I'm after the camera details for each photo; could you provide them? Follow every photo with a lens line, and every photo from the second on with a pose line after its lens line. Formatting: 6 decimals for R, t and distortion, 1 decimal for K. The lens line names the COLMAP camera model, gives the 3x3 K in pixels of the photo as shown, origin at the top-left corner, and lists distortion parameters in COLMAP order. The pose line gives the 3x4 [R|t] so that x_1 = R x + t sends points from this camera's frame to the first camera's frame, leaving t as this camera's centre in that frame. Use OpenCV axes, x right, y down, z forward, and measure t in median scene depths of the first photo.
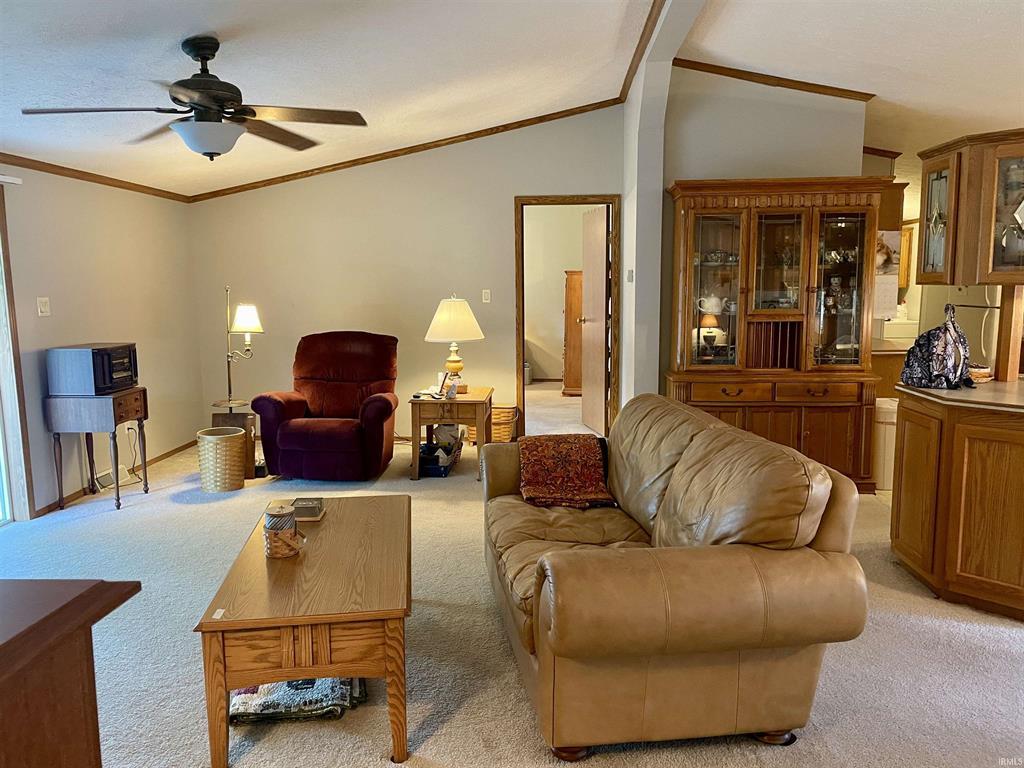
lens RADIAL K [[752.0, 0, 512.0], [0, 752.0, 384.0], [0, 0, 1]] dist [0.078748, -0.000931]
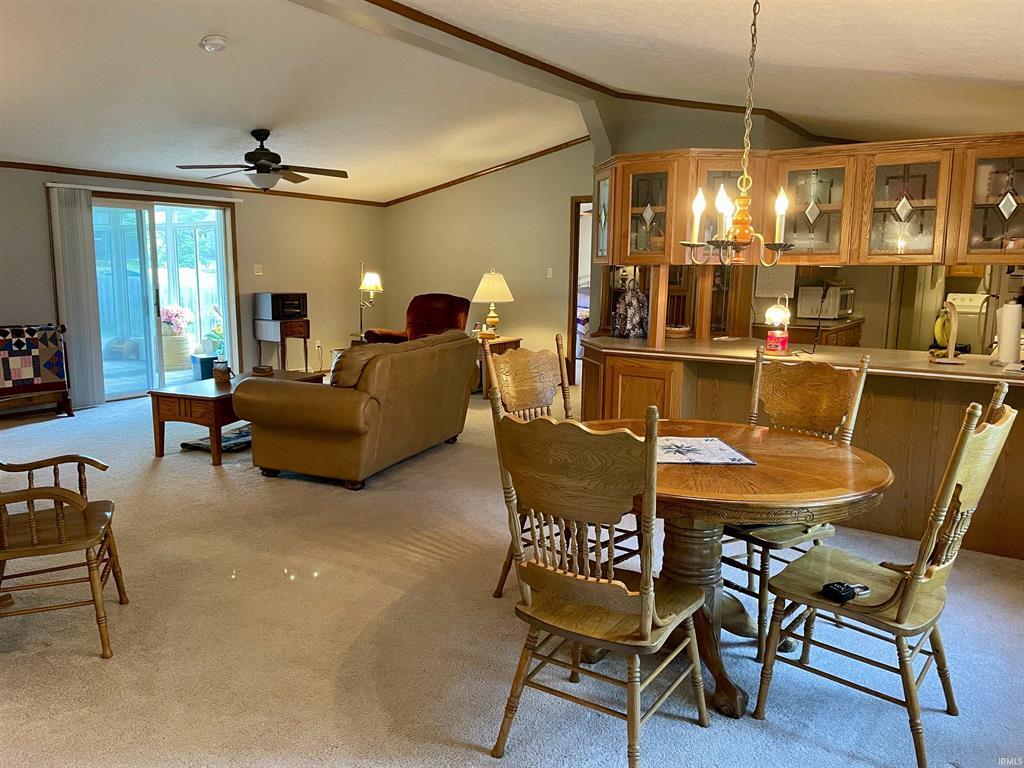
lens RADIAL K [[752.0, 0, 512.0], [0, 752.0, 384.0], [0, 0, 1]] dist [0.078748, -0.000931]
pose [[0.861385, 0.097085, -0.498588, 0.759917], [-0.087147, 0.995257, 0.043236, 0.034831], [0.500420, 0.006208, 0.865760, -0.228393]]
